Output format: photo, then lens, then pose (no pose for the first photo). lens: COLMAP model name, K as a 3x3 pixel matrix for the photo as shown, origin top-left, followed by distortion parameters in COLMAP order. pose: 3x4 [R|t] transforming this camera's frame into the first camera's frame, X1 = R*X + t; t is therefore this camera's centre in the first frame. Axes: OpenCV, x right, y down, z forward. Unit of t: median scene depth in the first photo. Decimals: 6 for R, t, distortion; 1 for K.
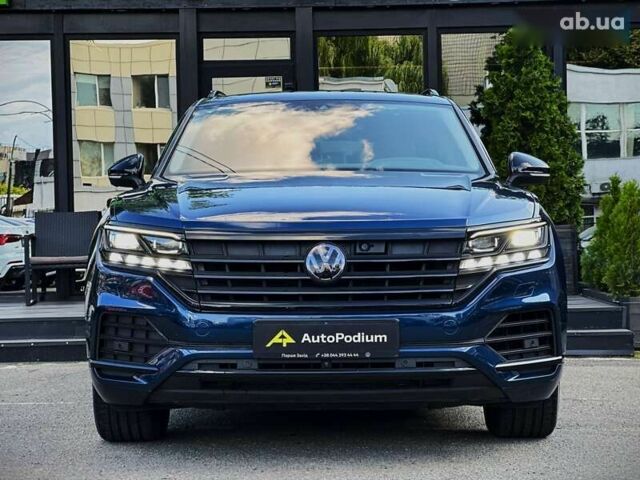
lens RADIAL K [[1350.0, 0, 320.0], [0, 1350.0, 240.0], [0, 0, 1]] dist [0.069059, 0.199016]
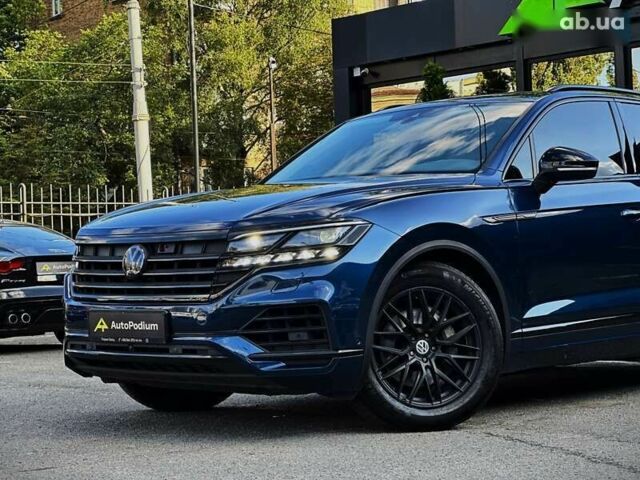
lens RADIAL K [[1350.0, 0, 320.0], [0, 1350.0, 240.0], [0, 0, 1]] dist [0.069059, 0.199016]
pose [[0.722390, -0.020021, -0.691196, 0.933813], [0.016322, 0.999796, -0.011901, 0.014341], [0.691293, -0.002684, 0.722570, 0.257275]]
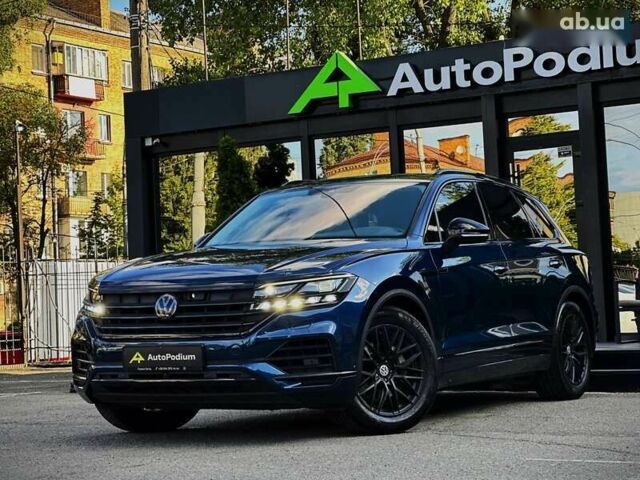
lens RADIAL K [[1366.9, 0, 320.0], [0, 1366.9, 240.0], [0, 0, 1]] dist [0.013355, 0.690758]
pose [[0.873145, -0.046426, -0.485244, 0.885090], [0.025224, 0.998424, -0.050137, 0.022660], [0.486807, 0.031537, 0.872940, -0.238439]]
